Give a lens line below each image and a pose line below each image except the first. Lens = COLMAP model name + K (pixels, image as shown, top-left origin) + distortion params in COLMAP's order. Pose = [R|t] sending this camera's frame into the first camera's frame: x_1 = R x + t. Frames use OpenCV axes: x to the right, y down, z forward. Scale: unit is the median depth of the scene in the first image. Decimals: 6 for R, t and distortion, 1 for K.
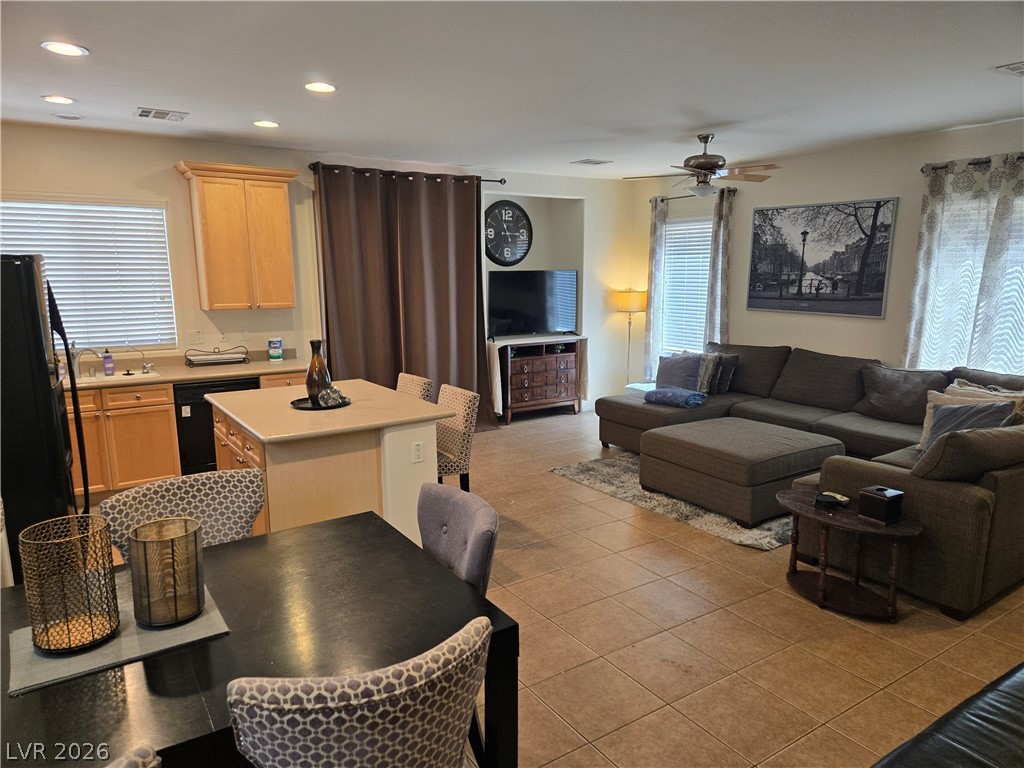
lens RADIAL K [[683.1, 0, 520.0], [0, 683.1, 388.6], [0, 0, 1]] dist [0.038855, -0.023037]
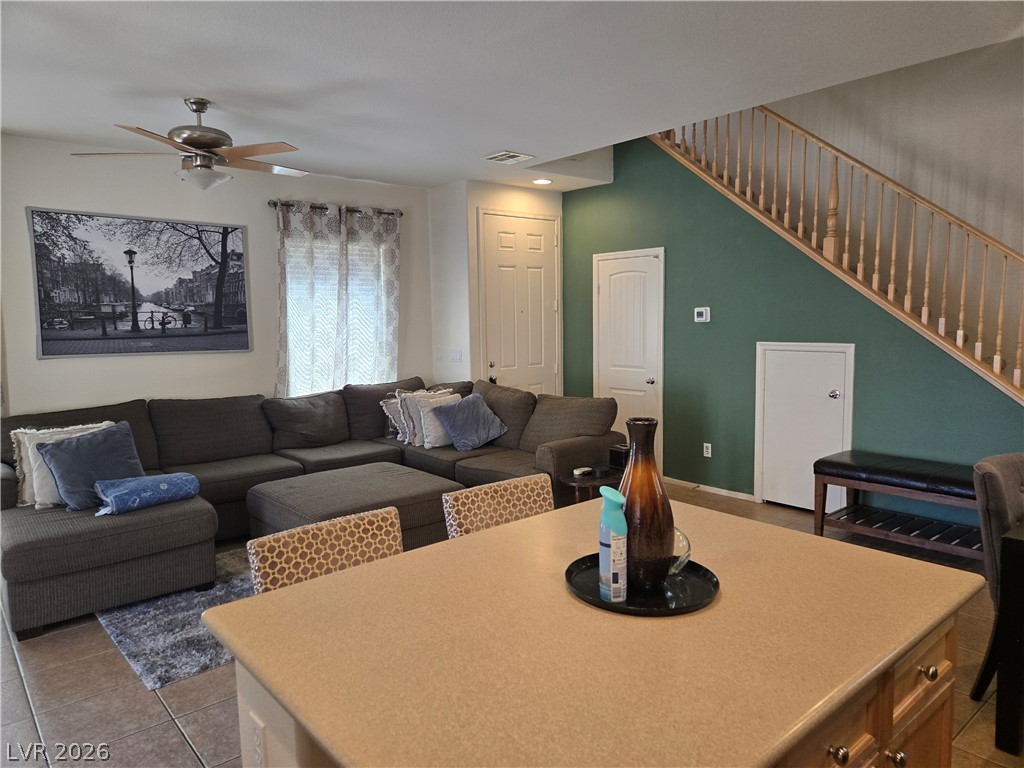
lens RADIAL K [[683.1, 0, 509.8], [0, 683.1, 382.9], [0, 0, 1]] dist [0.038855, -0.023037]
pose [[-0.111065, -0.093332, 0.989421, -0.418190], [0.185382, 0.976160, 0.112891, -0.092984], [-0.976370, 0.195959, -0.091116, 0.693807]]
